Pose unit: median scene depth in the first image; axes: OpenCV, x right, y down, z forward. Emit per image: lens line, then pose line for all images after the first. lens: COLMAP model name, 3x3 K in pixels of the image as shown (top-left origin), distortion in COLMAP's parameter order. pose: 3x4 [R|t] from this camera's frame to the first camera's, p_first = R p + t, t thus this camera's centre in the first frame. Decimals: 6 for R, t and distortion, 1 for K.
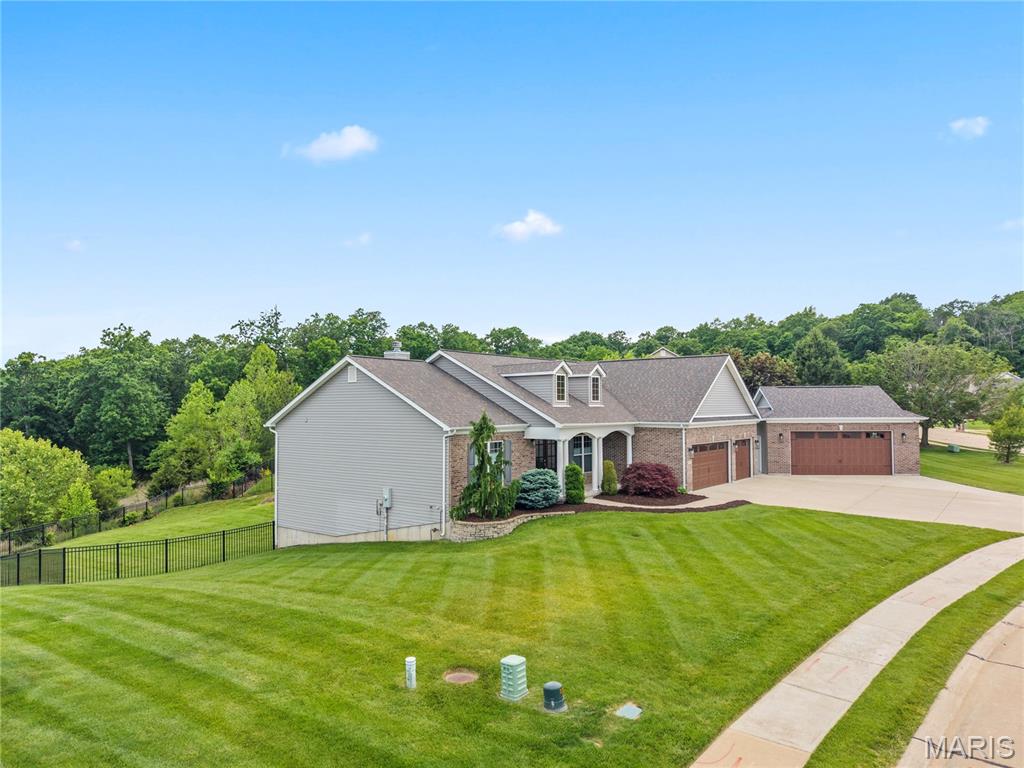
lens RADIAL K [[679.1, 0, 505.6], [0, 679.1, 384.4], [0, 0, 1]] dist [0.047946, -0.053787]
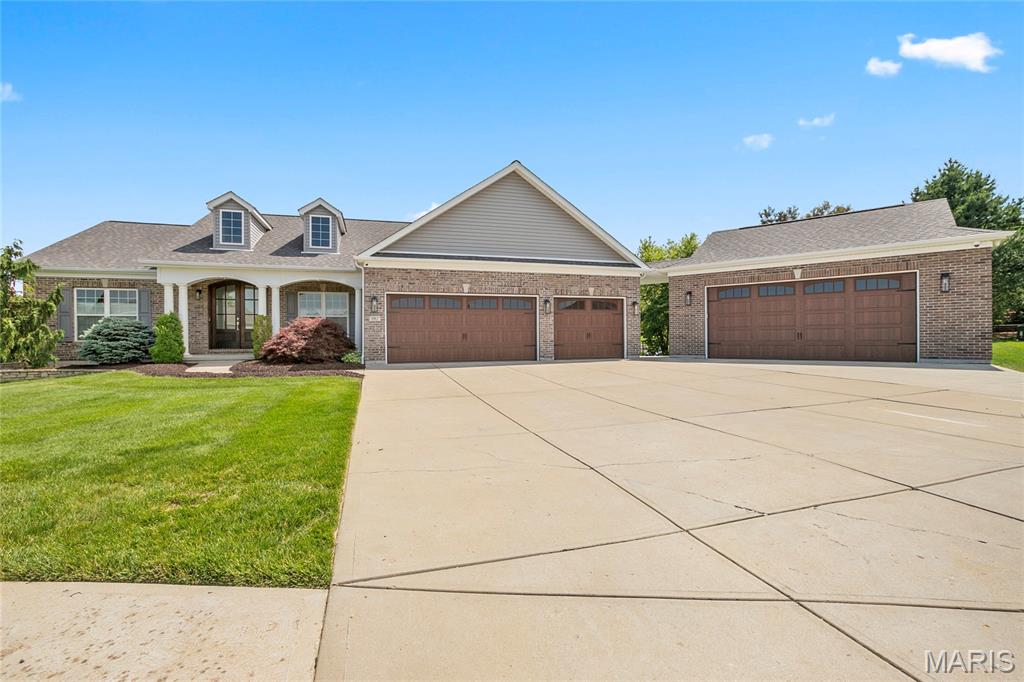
lens RADIAL K [[457.4, 0, 509.4], [0, 457.4, 339.2], [0, 0, 1]] dist [-0.038460, 0.027148]
pose [[0.817950, -0.000273, -0.575290, 0.615841], [0.021715, 0.999302, 0.030401, 0.120158], [0.574880, -0.037359, 0.817385, 0.688649]]
